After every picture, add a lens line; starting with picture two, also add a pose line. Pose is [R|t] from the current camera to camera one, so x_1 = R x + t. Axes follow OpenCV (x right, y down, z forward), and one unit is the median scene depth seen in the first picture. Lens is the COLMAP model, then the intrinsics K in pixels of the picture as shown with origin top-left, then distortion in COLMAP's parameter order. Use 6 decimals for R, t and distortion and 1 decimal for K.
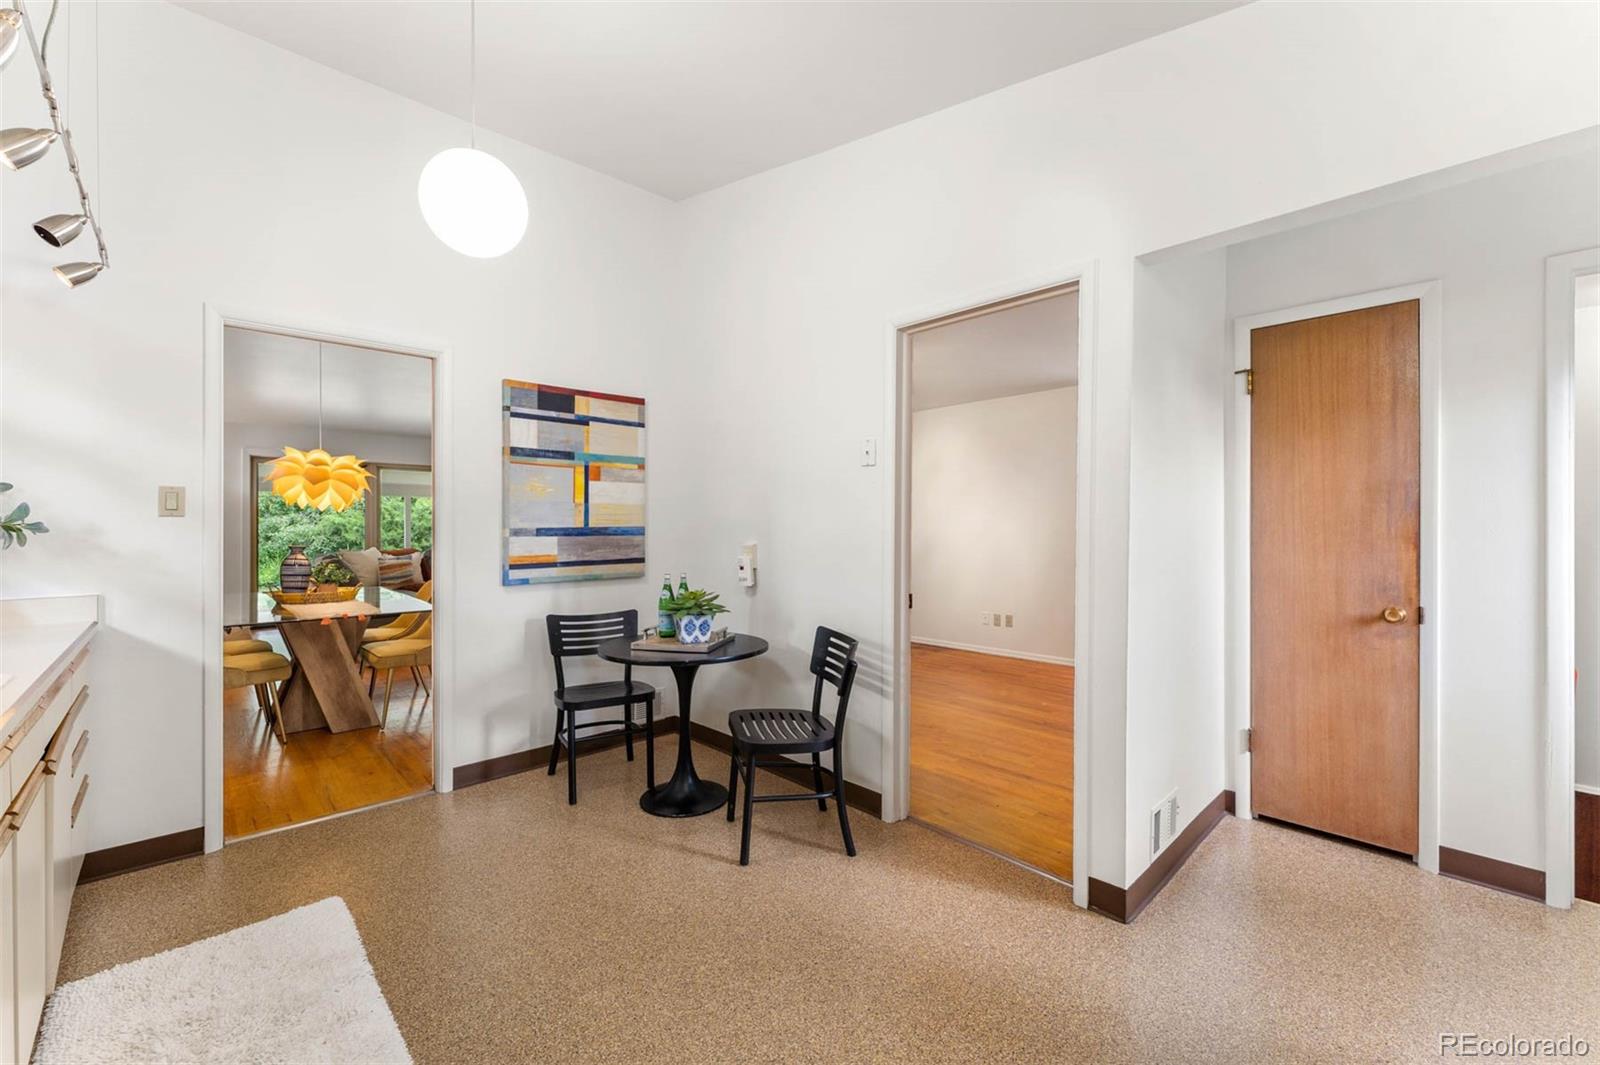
lens RADIAL K [[646.9, 0, 800.0], [0, 646.9, 525.2], [0, 0, 1]] dist [0.000112, 0.000021]
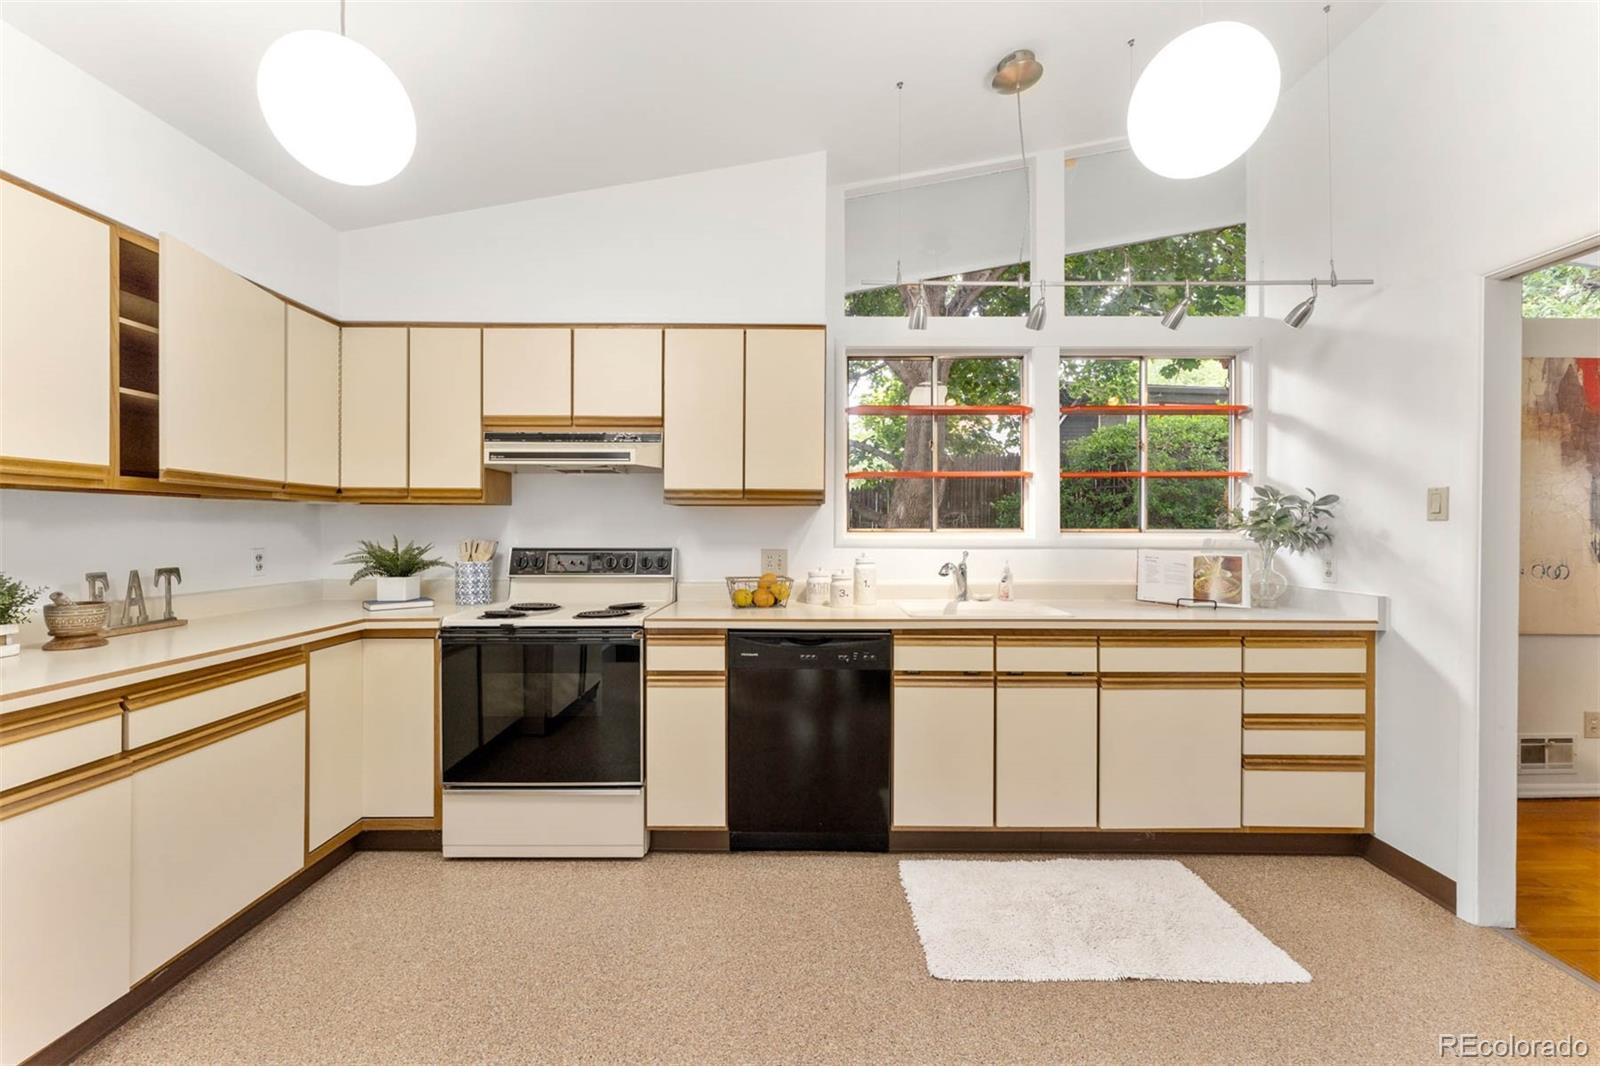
lens RADIAL K [[646.9, 0, 800.0], [0, 646.9, 525.7], [0, 0, 1]] dist [0.000112, 0.000021]
pose [[-0.691319, -0.001652, -0.722548, 0.216640], [-0.002628, 0.999997, 0.000229, -0.002857], [0.722545, 0.002057, -0.691321, 0.706925]]
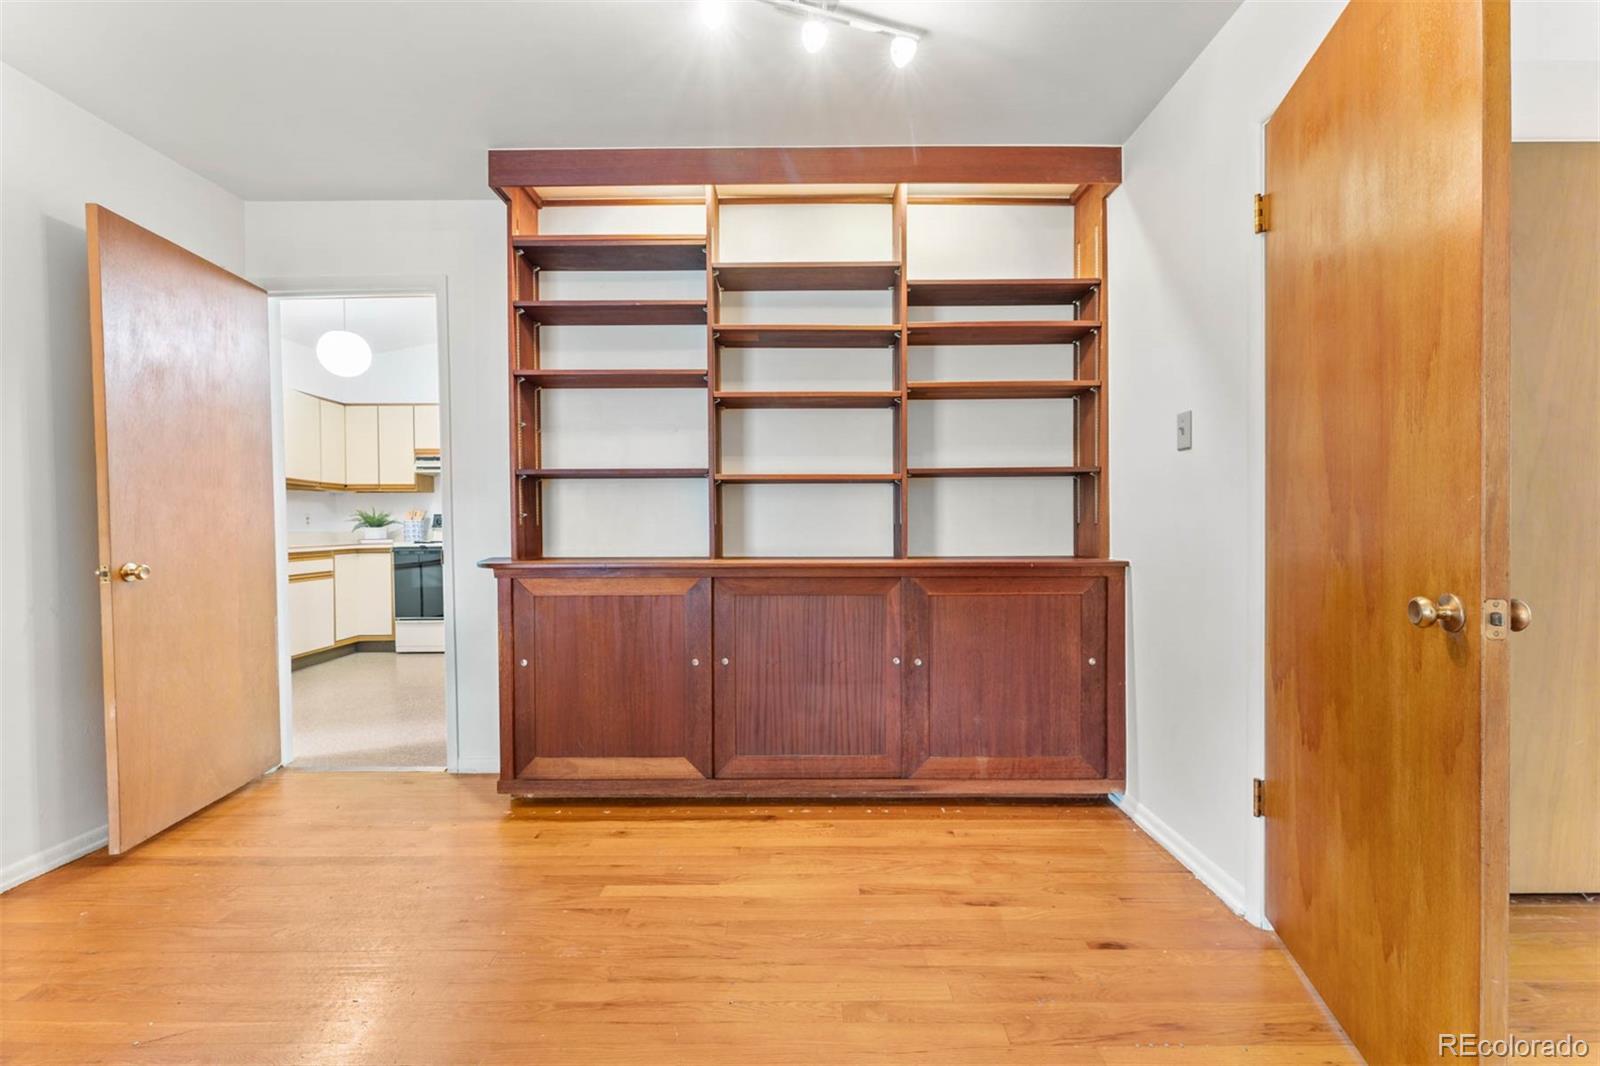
lens RADIAL K [[662.6, 0, 799.4], [0, 662.6, 528.9], [0, 0, 1]] dist [0.019191, 0.000005]
pose [[-0.704452, 0.013438, -0.709625, 0.425491], [0.008437, 0.999909, 0.010560, 0.055933], [0.709702, 0.001452, -0.704501, 1.750679]]
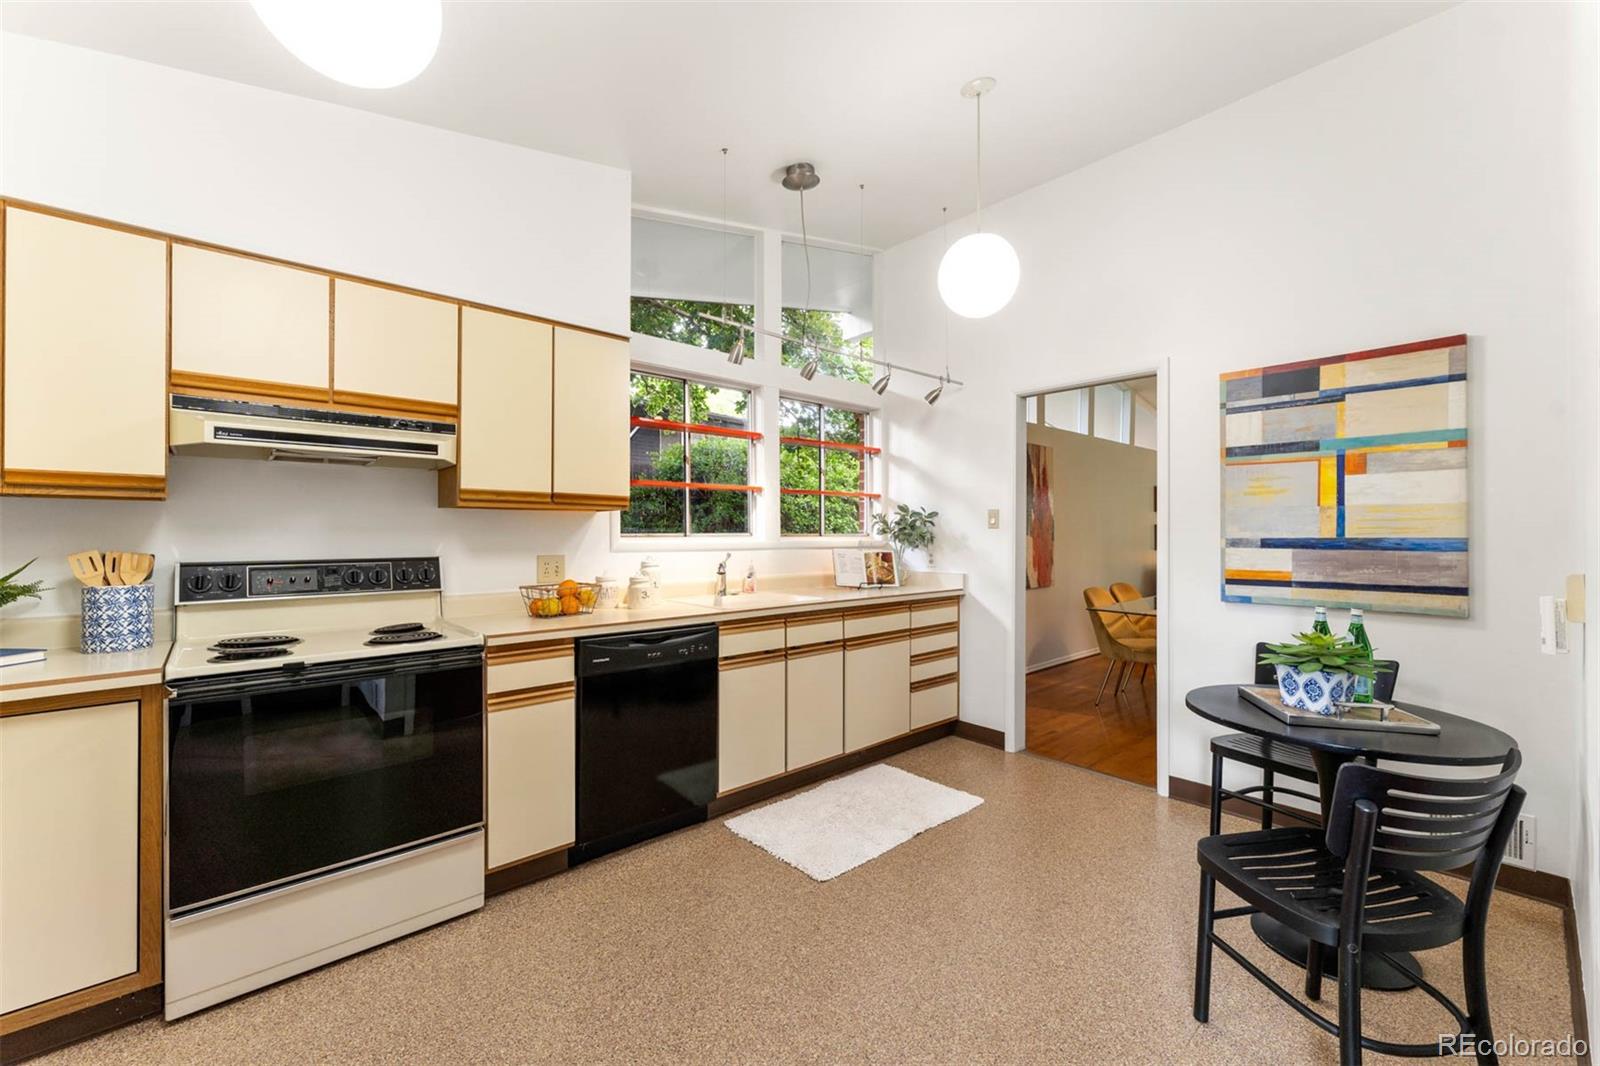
lens RADIAL K [[646.9, 0, 800.0], [0, 646.9, 525.7], [0, 0, 1]] dist [0.000112, 0.000021]
pose [[-0.027303, -0.010045, -0.999577, 0.446495], [-0.002623, 0.999947, -0.009977, -0.001917], [0.999624, 0.002349, -0.027327, 0.412218]]
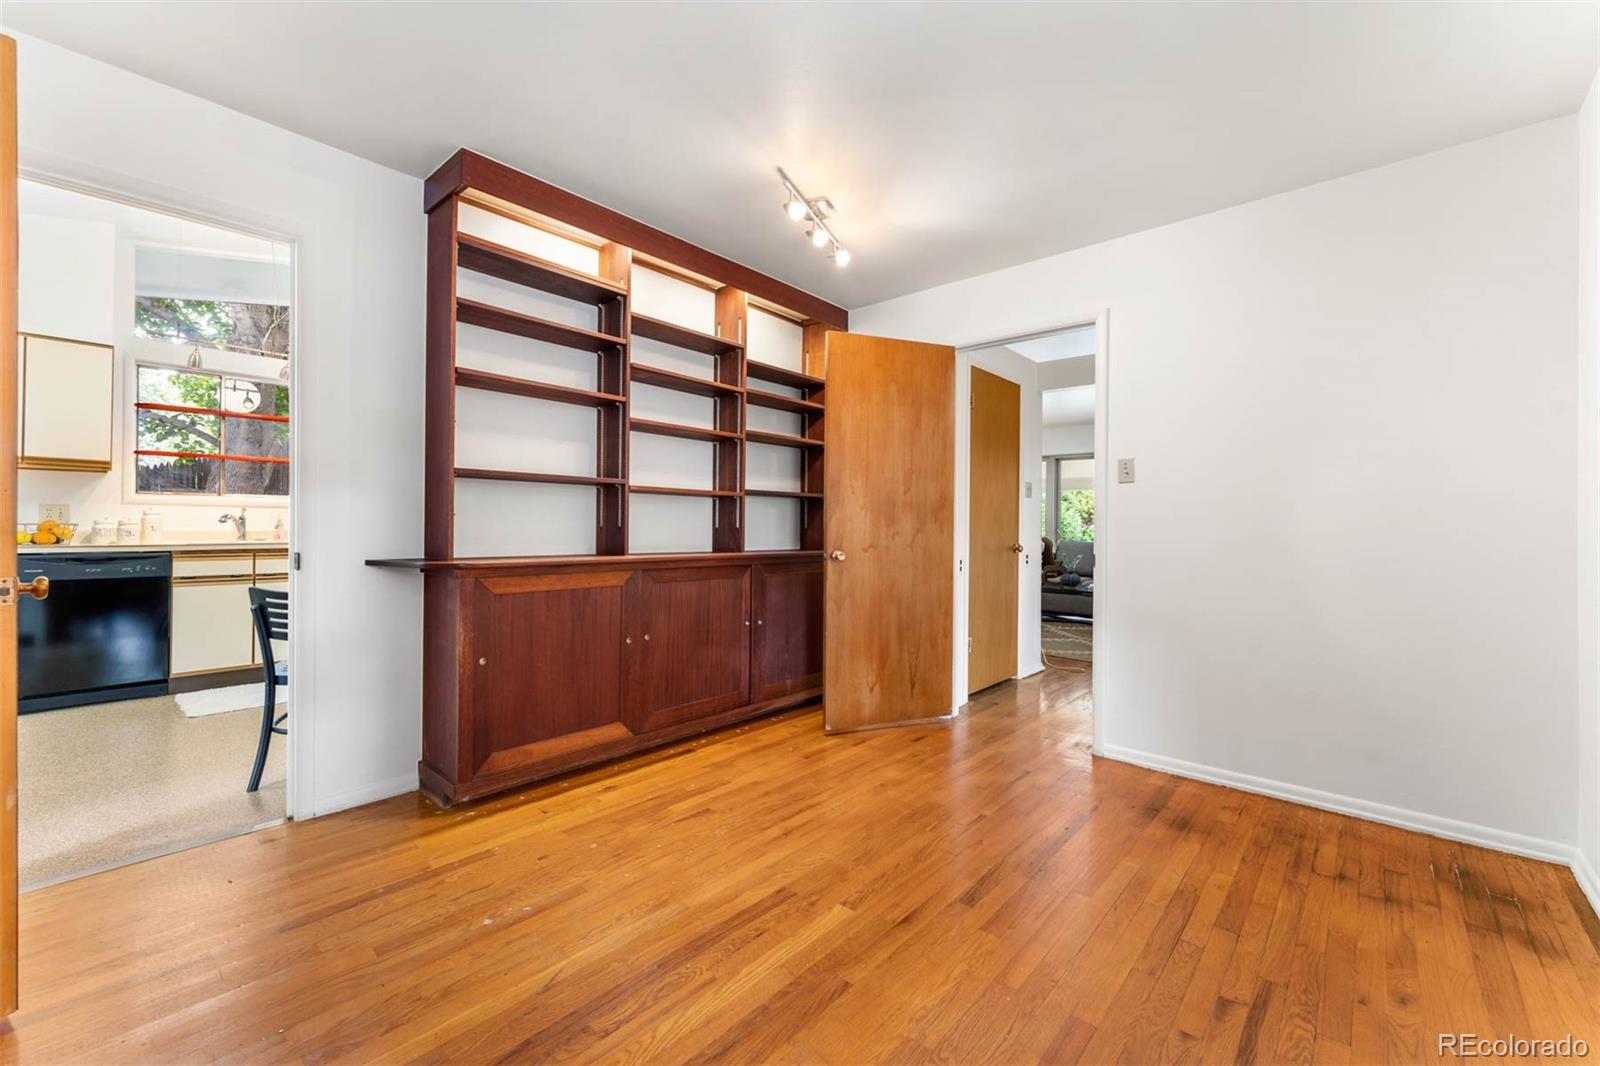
lens RADIAL K [[655.9, 0, 810.6], [0, 655.9, 521.3], [0, 0, 1]] dist [-0.000642, -0.000058]
pose [[0.087282, -0.004804, -0.996172, 0.883170], [-0.010016, 0.999934, -0.005700, 0.053829], [0.996133, 0.010475, 0.087228, 1.311037]]
